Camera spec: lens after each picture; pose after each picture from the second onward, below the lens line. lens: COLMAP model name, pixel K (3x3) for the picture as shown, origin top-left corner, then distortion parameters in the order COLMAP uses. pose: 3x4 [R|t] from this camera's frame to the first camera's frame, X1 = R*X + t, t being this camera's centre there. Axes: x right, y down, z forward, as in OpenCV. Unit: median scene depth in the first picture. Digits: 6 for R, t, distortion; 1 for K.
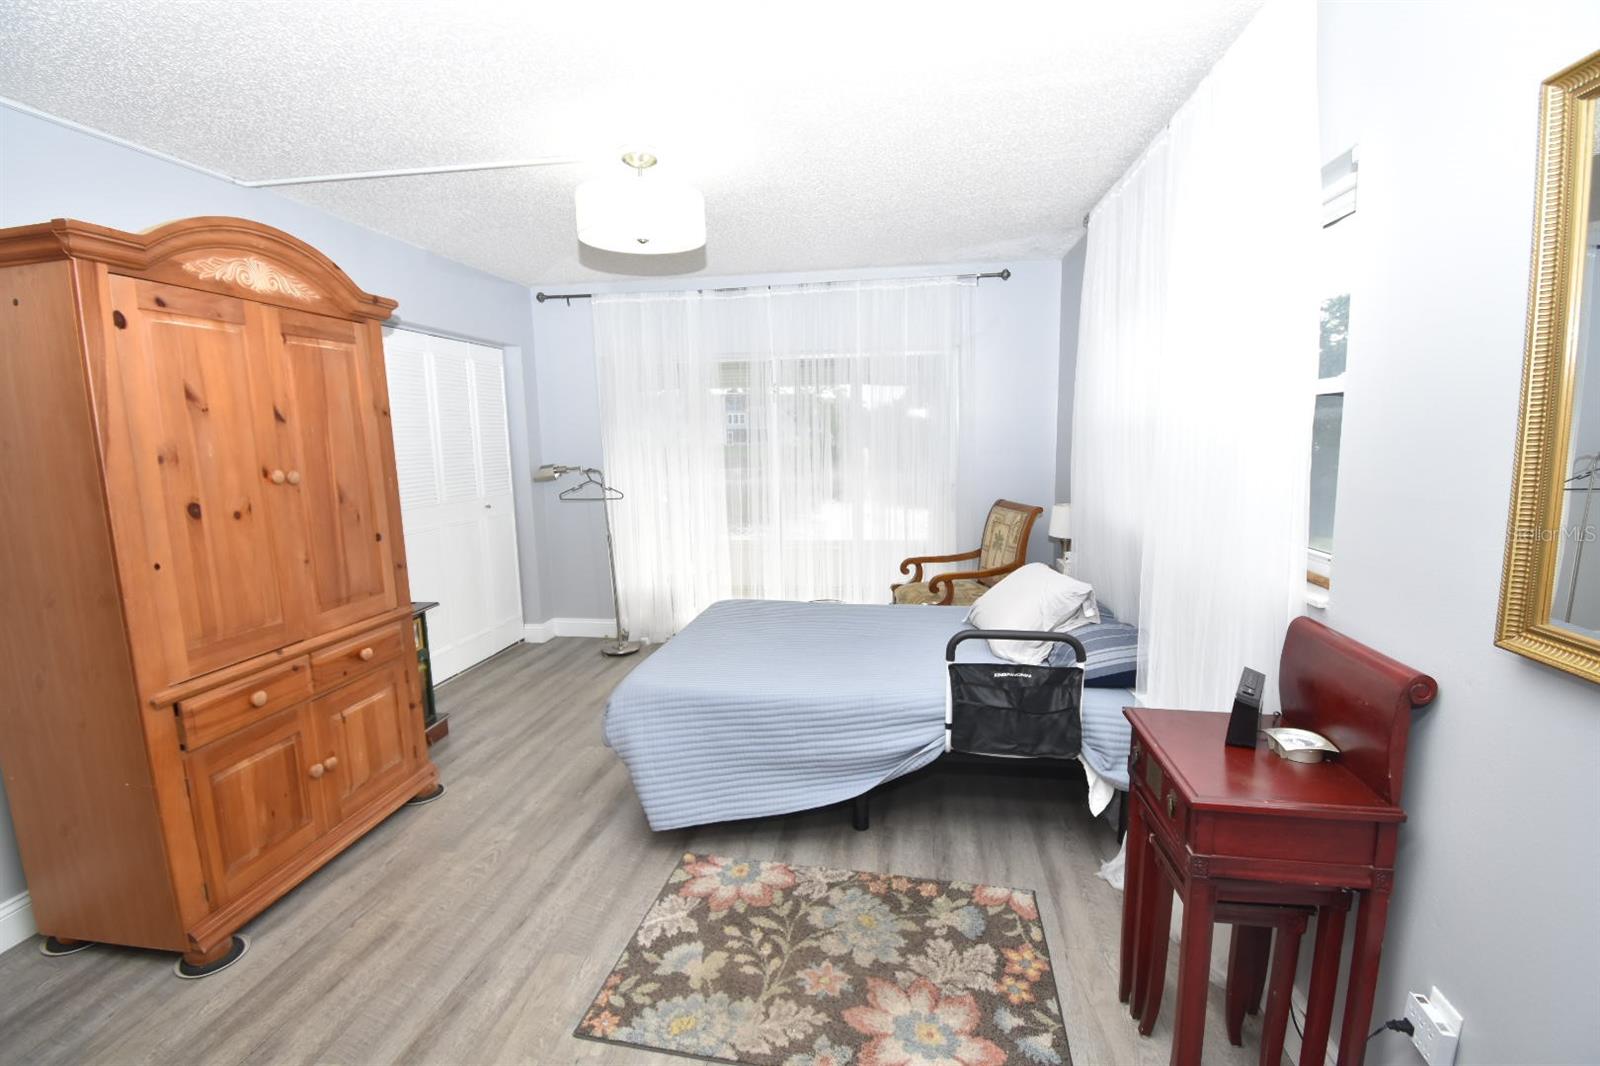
lens RADIAL K [[696.9, 0, 806.0], [0, 696.9, 533.1], [0, 0, 1]] dist [0.008126, -0.000610]
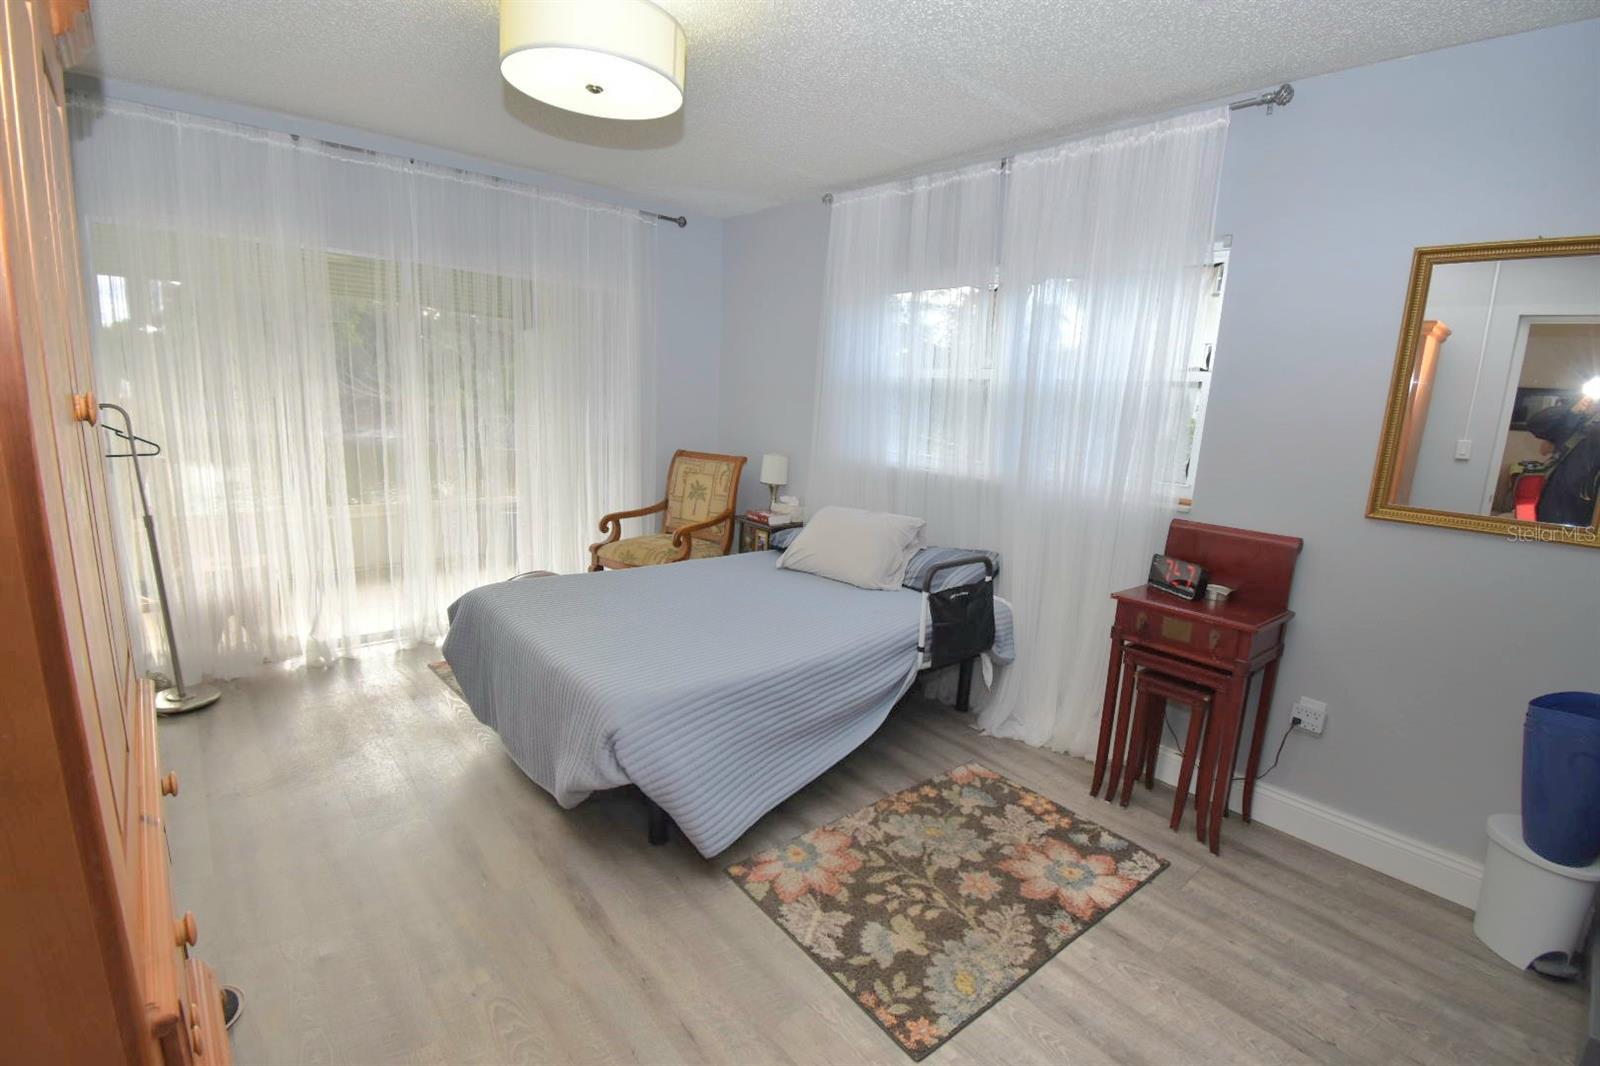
lens RADIAL K [[696.9, 0, 804.9], [0, 696.9, 533.9], [0, 0, 1]] dist [0.008126, -0.000610]
pose [[0.658047, -0.102548, 0.745961, -0.843040], [0.048644, 0.994403, 0.093790, -0.029653], [-0.751404, -0.025432, 0.659352, 0.447009]]
